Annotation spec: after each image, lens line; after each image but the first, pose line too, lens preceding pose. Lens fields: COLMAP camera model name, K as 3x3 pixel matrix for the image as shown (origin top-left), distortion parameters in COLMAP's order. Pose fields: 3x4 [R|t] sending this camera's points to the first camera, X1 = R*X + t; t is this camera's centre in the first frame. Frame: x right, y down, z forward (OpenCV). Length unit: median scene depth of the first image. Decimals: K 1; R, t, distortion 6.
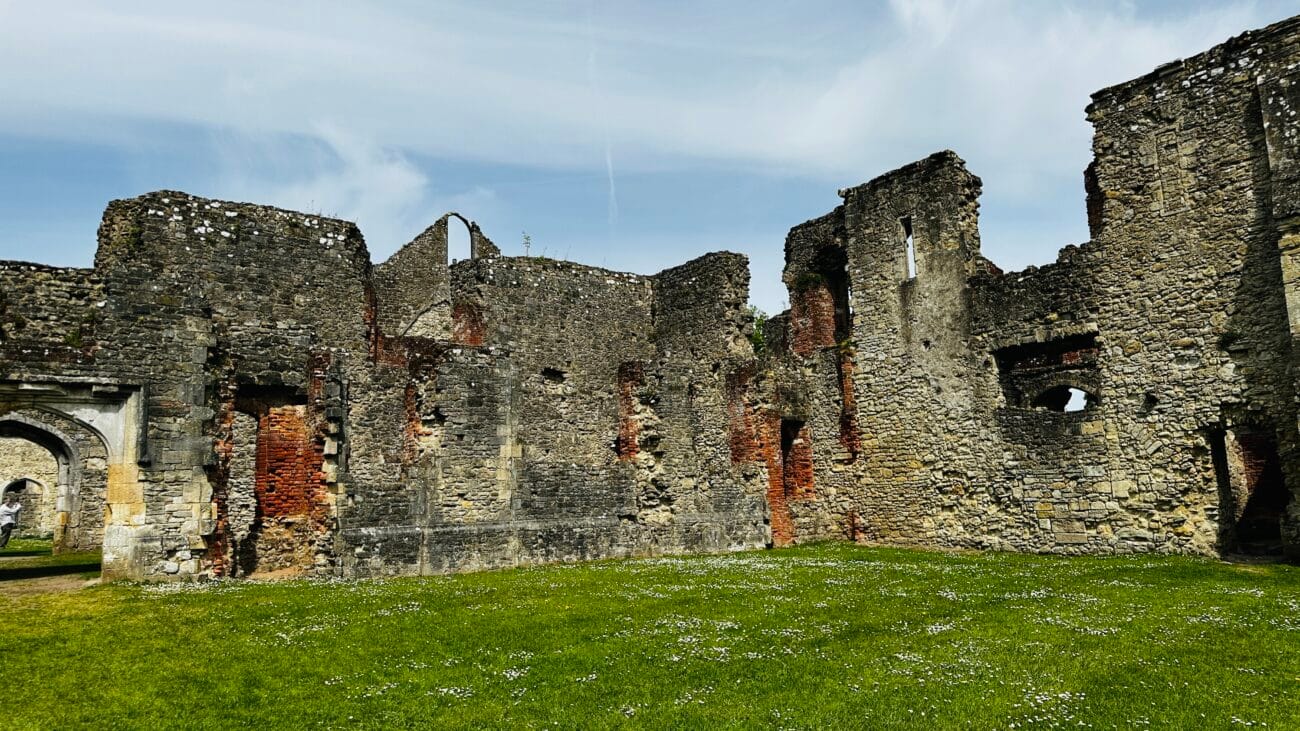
lens RADIAL K [[899.7, 0, 651.2], [0, 899.7, 362.4], [0, 0, 1]] dist [0.050558, -0.013895]
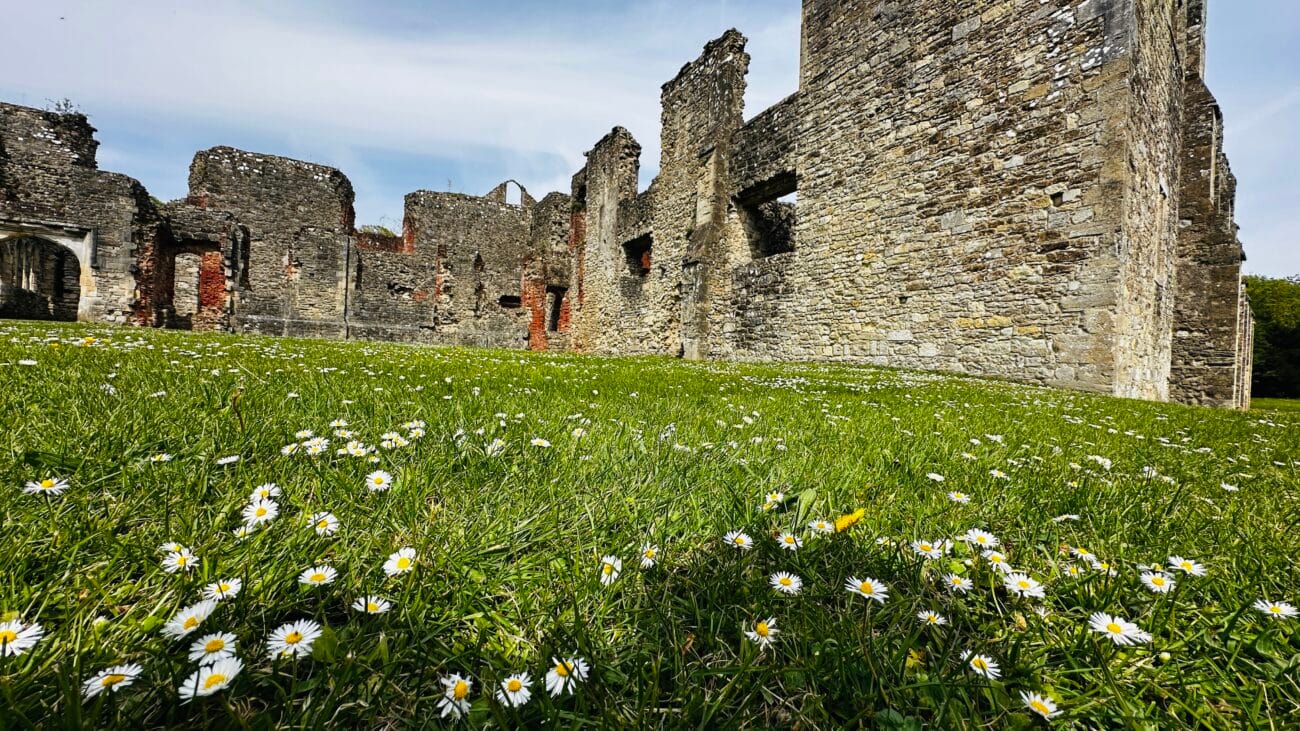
lens RADIAL K [[517.4, 0, 650.3], [0, 517.4, 363.9], [0, 0, 1]] dist [-0.003146, 0.000713]
pose [[0.989476, 0.066657, -0.128427, 0.633776], [-0.046529, 0.987008, 0.153789, 0.065197], [0.137009, -0.146195, 0.979722, -0.004993]]
